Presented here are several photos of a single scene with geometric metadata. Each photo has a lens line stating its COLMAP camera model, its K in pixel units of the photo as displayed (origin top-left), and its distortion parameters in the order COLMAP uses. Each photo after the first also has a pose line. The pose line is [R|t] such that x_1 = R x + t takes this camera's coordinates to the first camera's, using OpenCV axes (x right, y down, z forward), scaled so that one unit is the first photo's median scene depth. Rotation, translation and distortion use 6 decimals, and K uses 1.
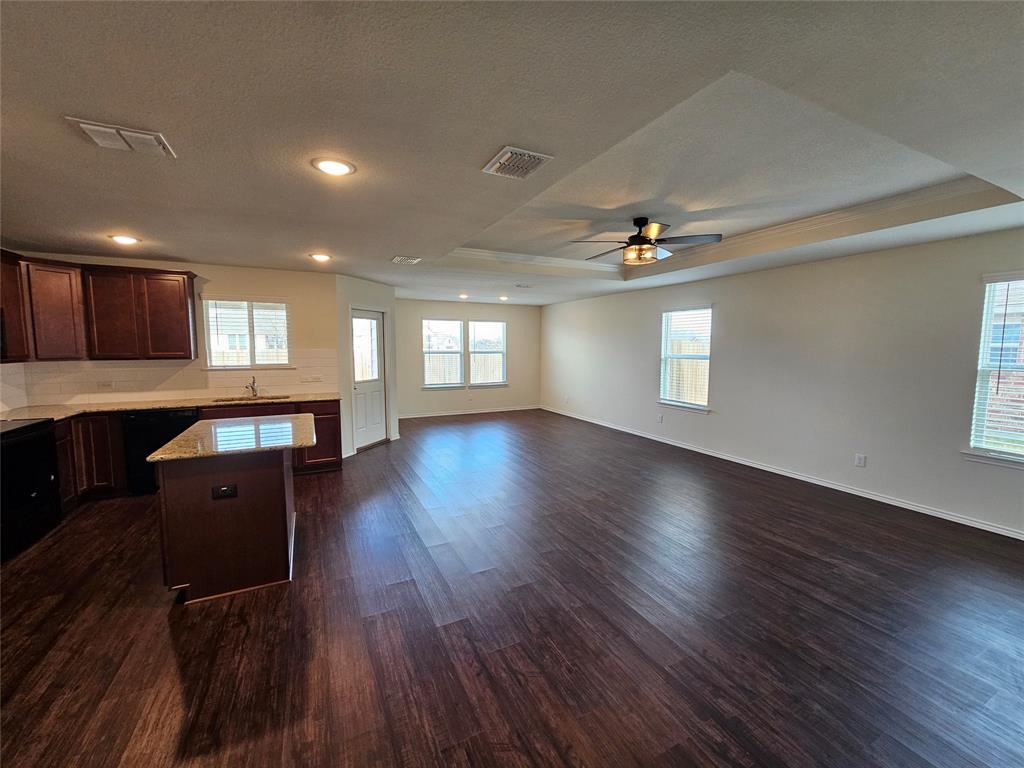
lens RADIAL K [[418.4, 0, 517.4], [0, 418.4, 380.9], [0, 0, 1]] dist [-0.000292, 0.000073]
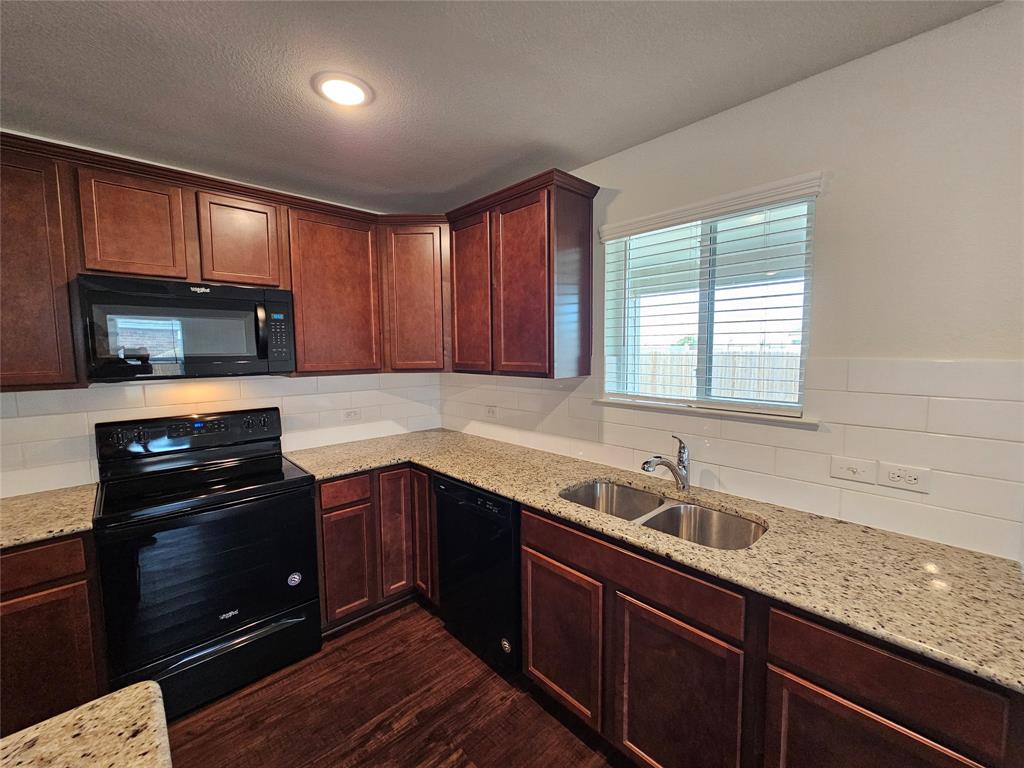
lens RADIAL K [[418.4, 0, 519.9], [0, 418.4, 384.3], [0, 0, 1]] dist [-0.000292, 0.000073]
pose [[0.293712, 0.079361, -0.952594, -0.377021], [-0.072420, 0.995531, 0.060609, -0.070884], [0.953147, 0.051185, 0.298147, 0.847404]]
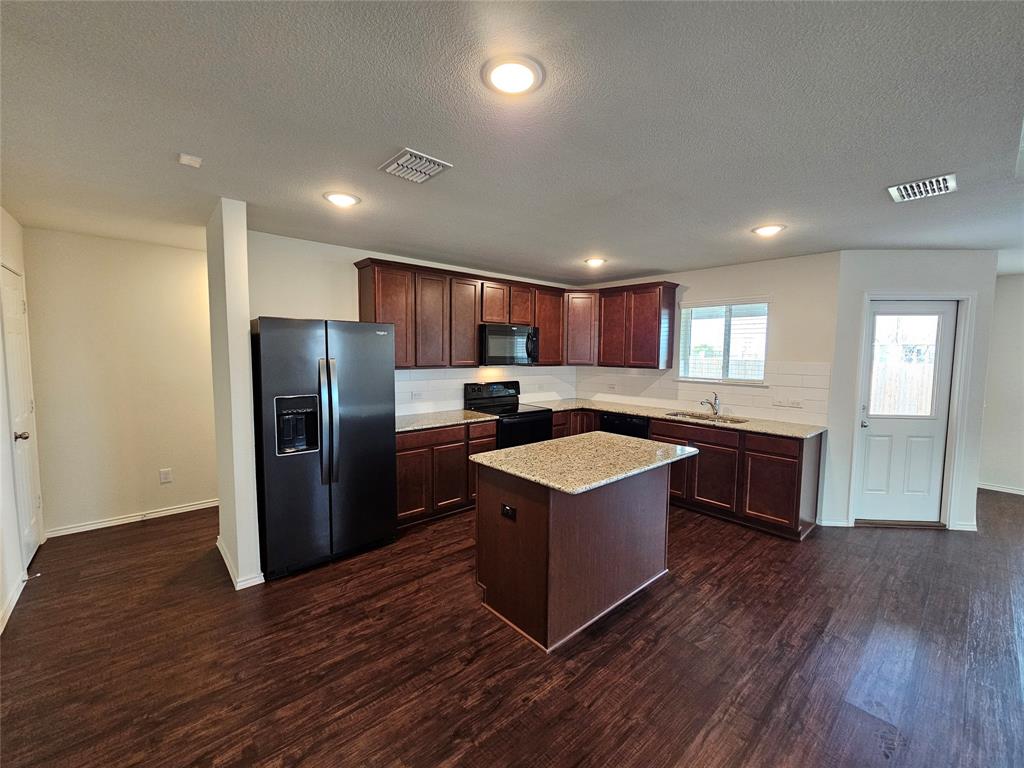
lens RADIAL K [[418.4, 0, 519.7], [0, 418.4, 384.2], [0, 0, 1]] dist [-0.000292, 0.000073]
pose [[0.267217, 0.077618, -0.960505, 0.099847], [-0.093468, 0.994139, 0.054333, -0.039438], [0.959093, 0.075257, 0.272905, 0.414078]]
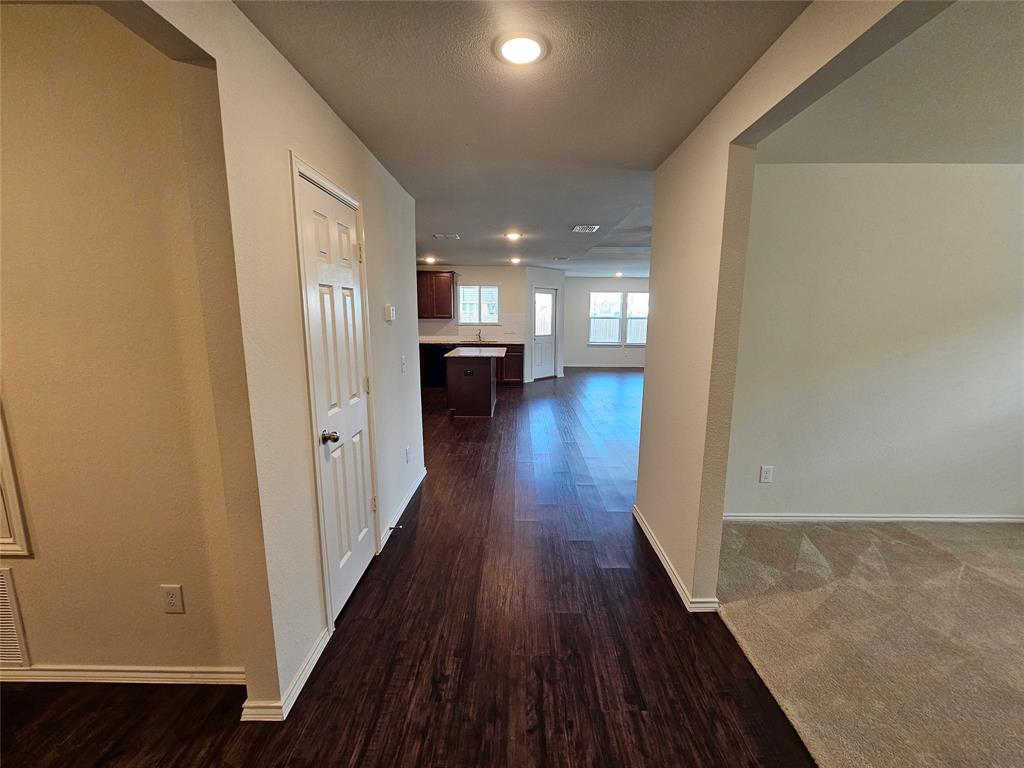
lens RADIAL K [[418.4, 0, 515.9], [0, 418.4, 385.5], [0, 0, 1]] dist [-0.000292, 0.000073]
pose [[0.890000, 0.085163, -0.447937, 0.342253], [-0.044815, 0.993984, 0.099937, 0.046303], [0.453753, -0.068869, 0.888462, -0.558598]]
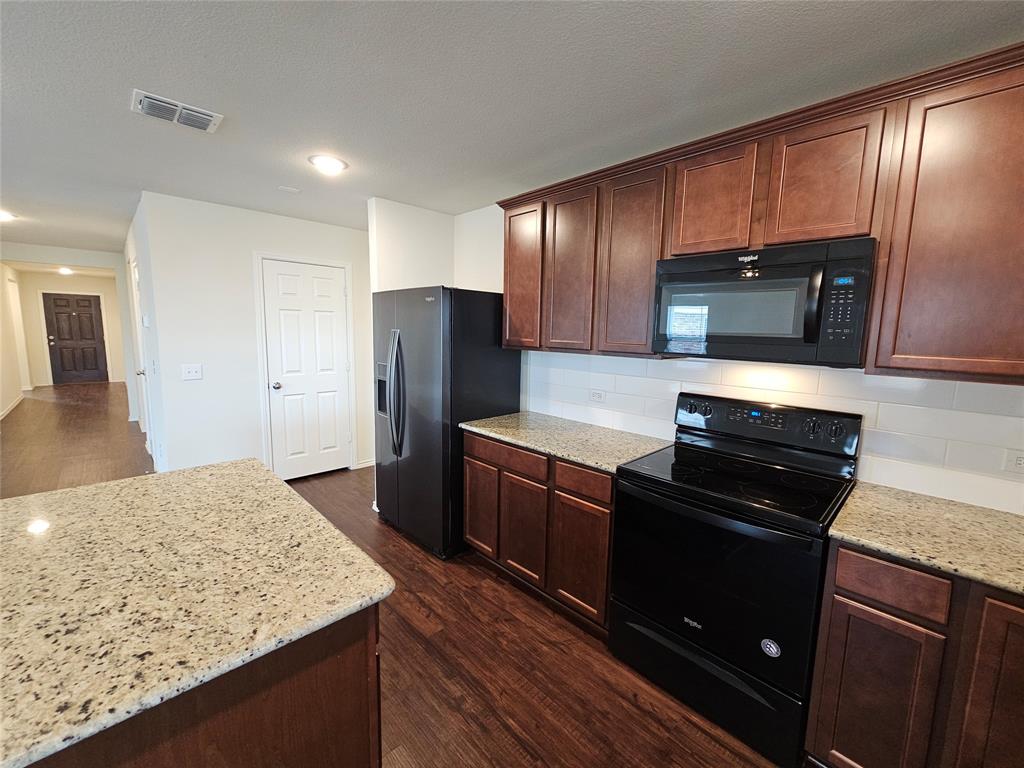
lens RADIAL K [[418.4, 0, 517.2], [0, 418.4, 382.6], [0, 0, 1]] dist [-0.000292, 0.000073]
pose [[-0.951660, 0.019103, -0.306557, -0.572386], [-0.047071, 0.977204, 0.207017, -0.077133], [0.303524, 0.211440, -0.929068, 0.957886]]
